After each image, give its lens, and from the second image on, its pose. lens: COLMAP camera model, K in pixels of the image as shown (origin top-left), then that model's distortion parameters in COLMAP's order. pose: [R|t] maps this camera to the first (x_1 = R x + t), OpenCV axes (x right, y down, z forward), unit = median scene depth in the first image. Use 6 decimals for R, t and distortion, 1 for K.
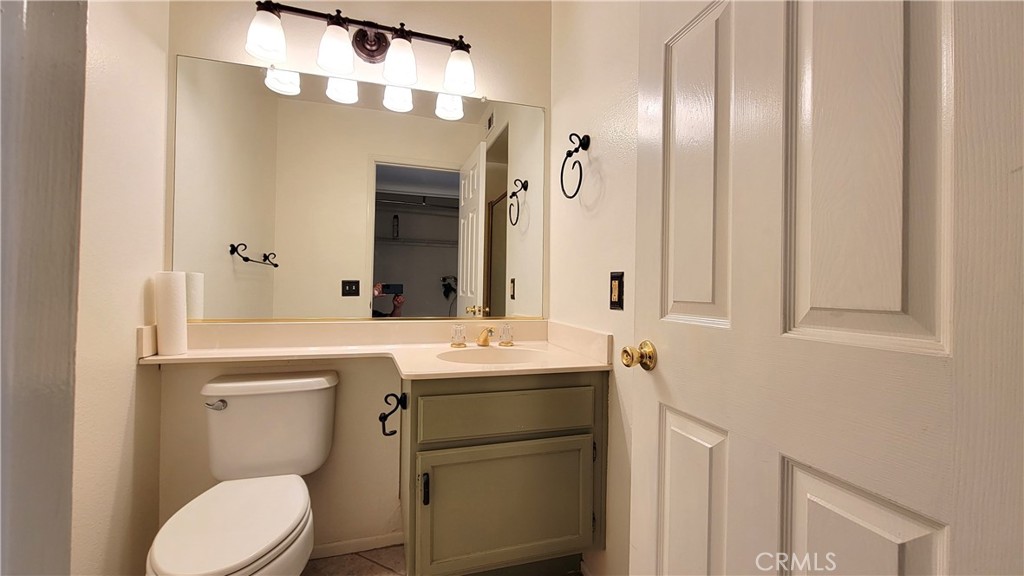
lens RADIAL K [[419.9, 0, 508.6], [0, 419.9, 285.7], [0, 0, 1]] dist [-0.000131, 0.000279]
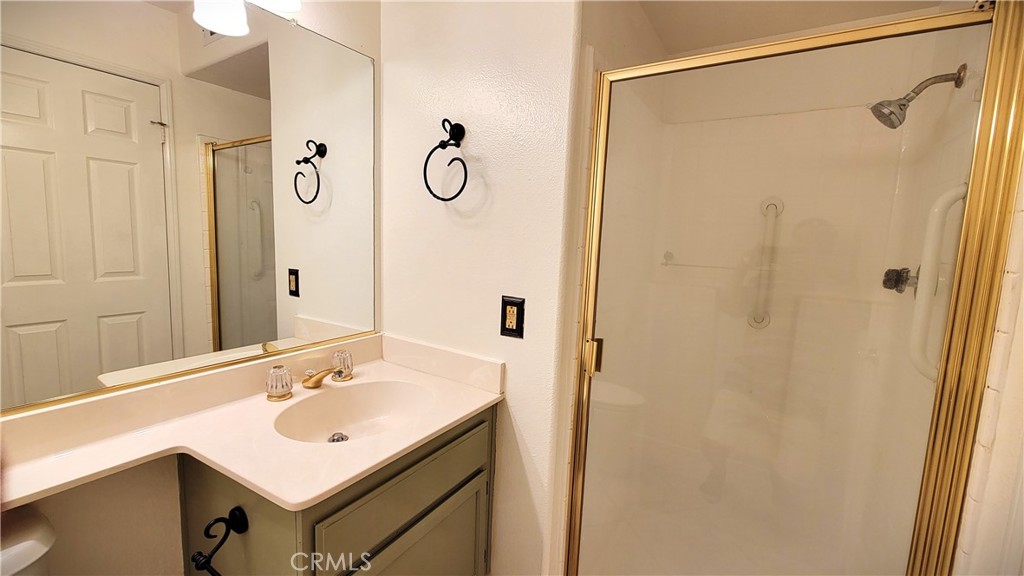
lens RADIAL K [[419.9, 0, 510.9], [0, 419.9, 287.3], [0, 0, 1]] dist [-0.000131, 0.000279]
pose [[0.756533, -0.065358, 0.650681, -0.316161], [-0.029108, 0.990642, 0.133348, -0.162296], [-0.653307, -0.119822, 0.747551, 0.294058]]
